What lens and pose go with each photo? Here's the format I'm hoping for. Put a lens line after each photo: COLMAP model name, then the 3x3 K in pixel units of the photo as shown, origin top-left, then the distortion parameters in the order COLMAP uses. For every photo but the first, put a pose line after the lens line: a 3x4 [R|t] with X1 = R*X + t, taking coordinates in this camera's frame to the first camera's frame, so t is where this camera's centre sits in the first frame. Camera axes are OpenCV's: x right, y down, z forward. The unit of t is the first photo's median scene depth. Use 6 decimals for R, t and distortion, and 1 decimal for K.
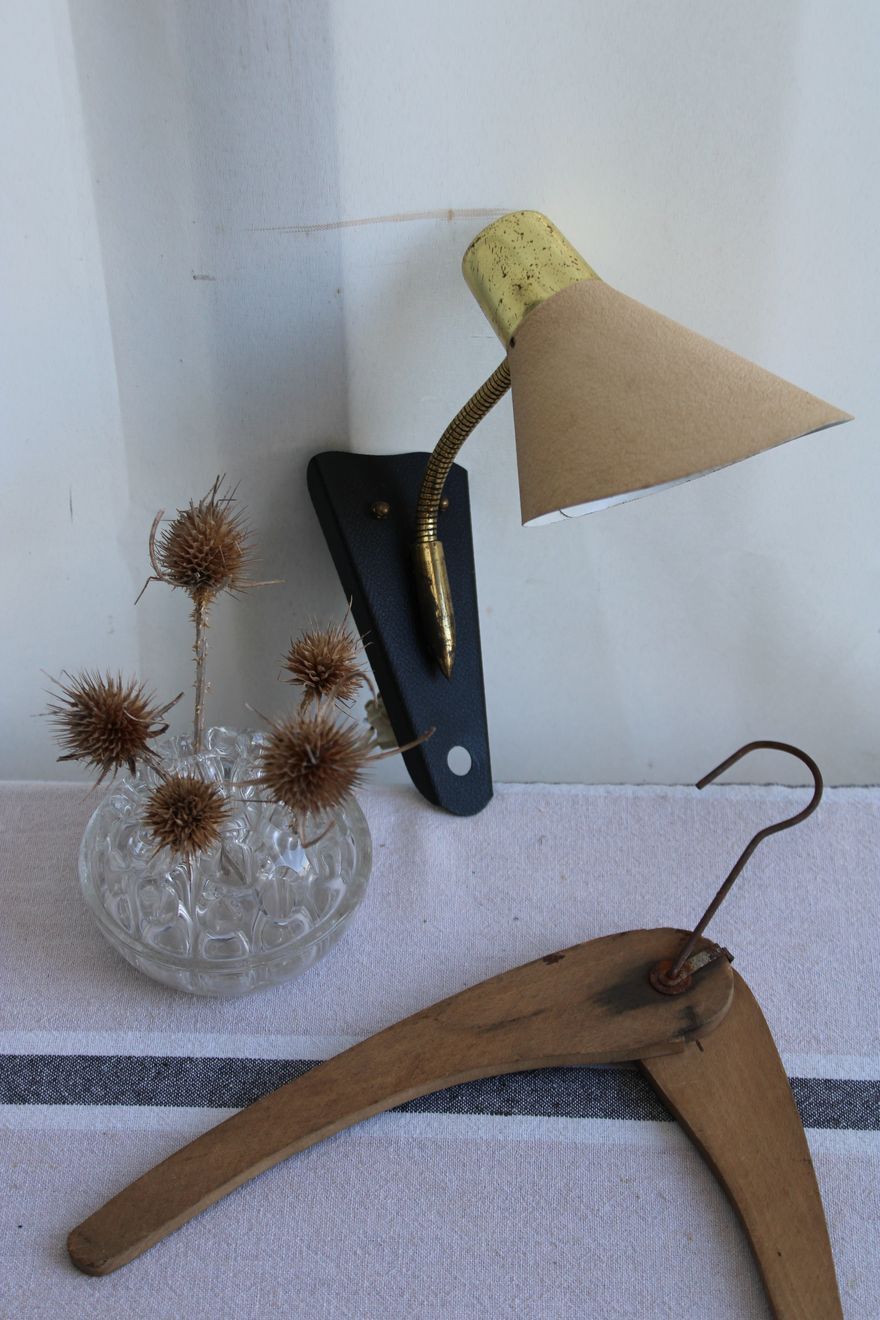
lens RADIAL K [[2474.8, 0, 370.6], [0, 2474.8, 673.1], [0, 0, 1]] dist [-0.068735, 0.000000]
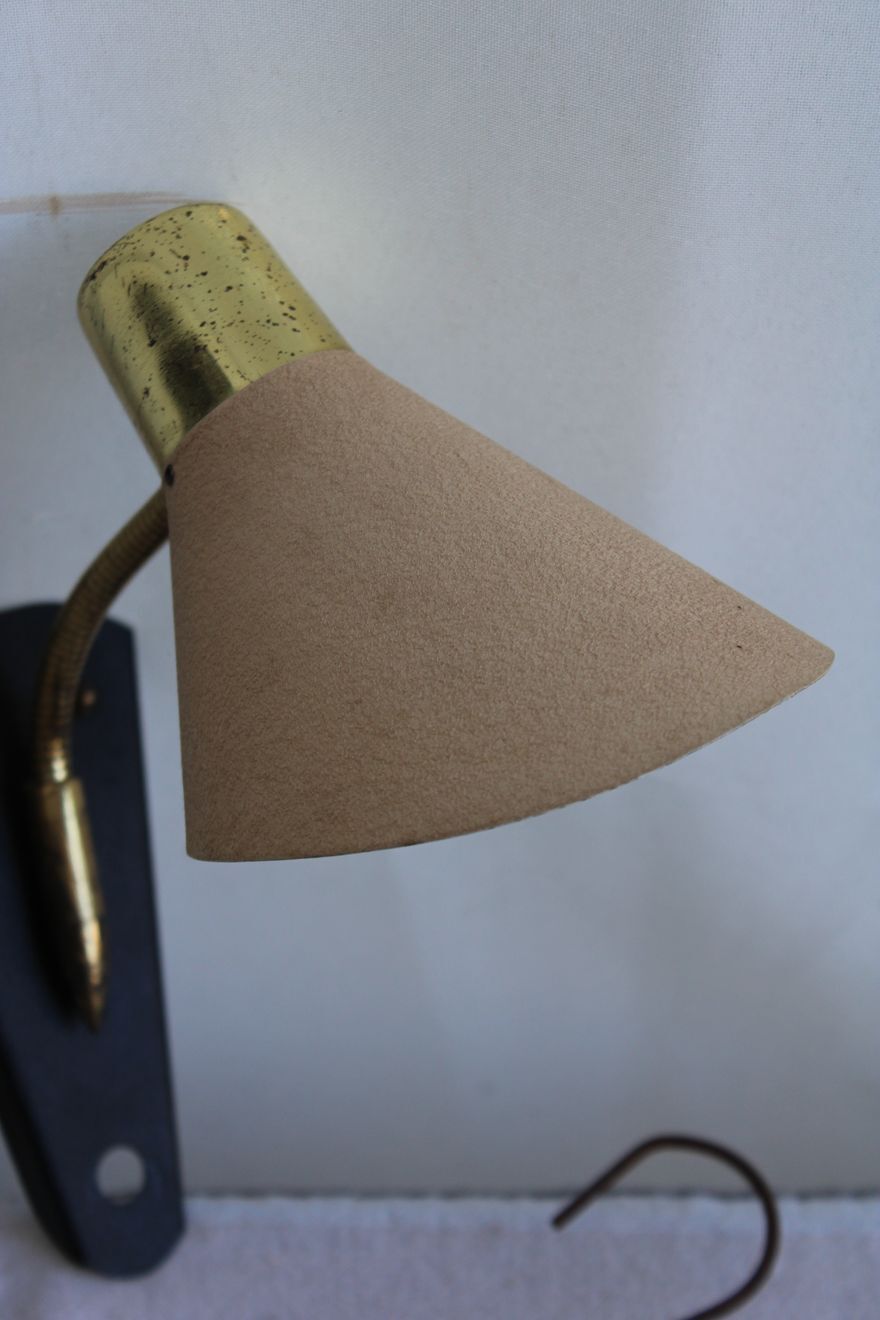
lens RADIAL K [[3162.1, 0, 439.6], [0, 3162.1, 664.9], [0, 0, 1]] dist [0.054488, 0.000000]
pose [[0.997849, -0.017838, 0.063078, 0.069236], [0.013075, 0.997088, 0.075133, -0.139183], [-0.064235, -0.074146, 0.995176, 0.332269]]
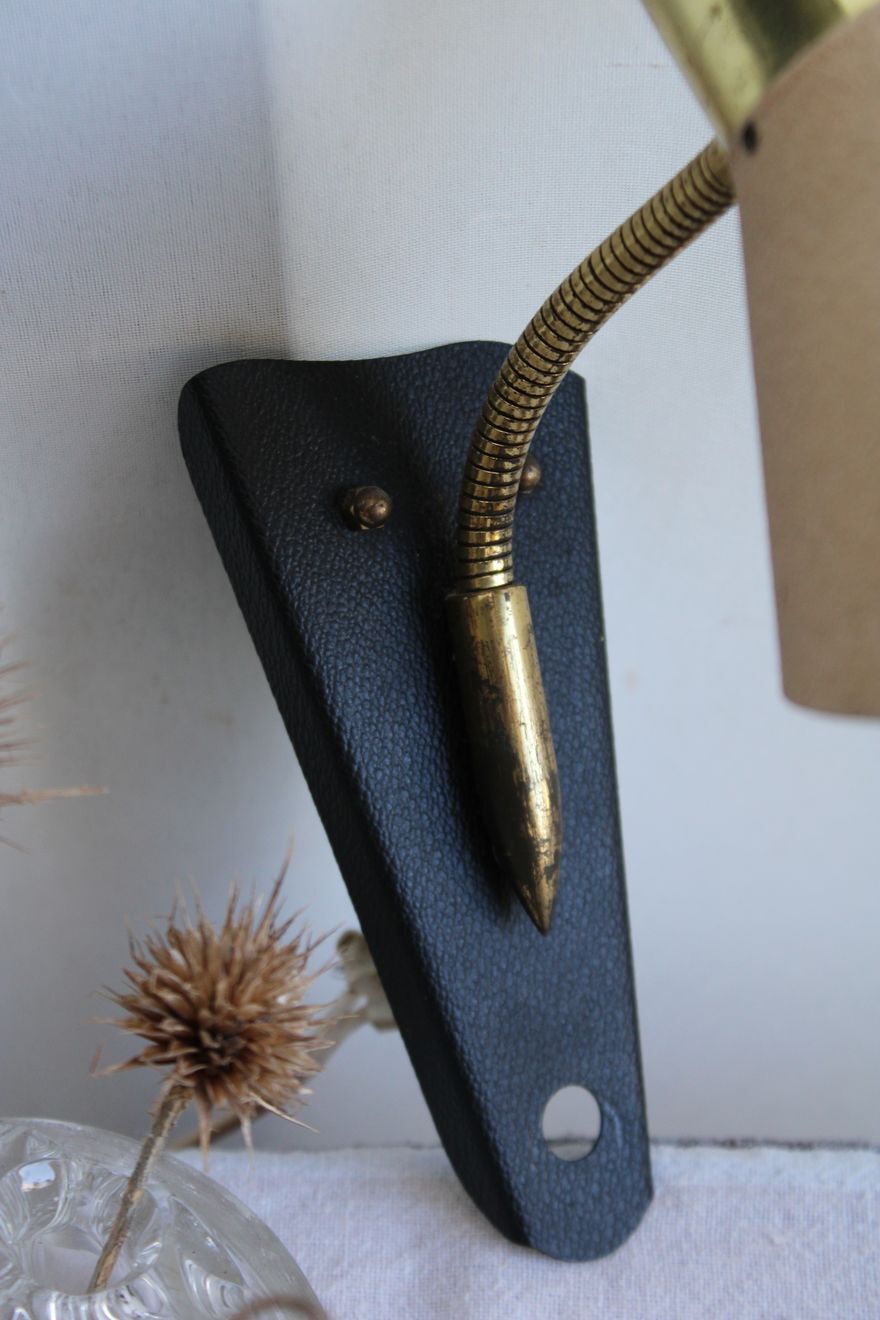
lens RADIAL K [[3162.1, 0, 436.4], [0, 3162.1, 655.3], [0, 0, 1]] dist [0.054488, 0.000000]
pose [[0.999668, -0.012339, 0.022627, 0.003399], [0.009081, 0.990275, 0.138829, -0.120714], [-0.024120, -0.138577, 0.990058, 0.541042]]
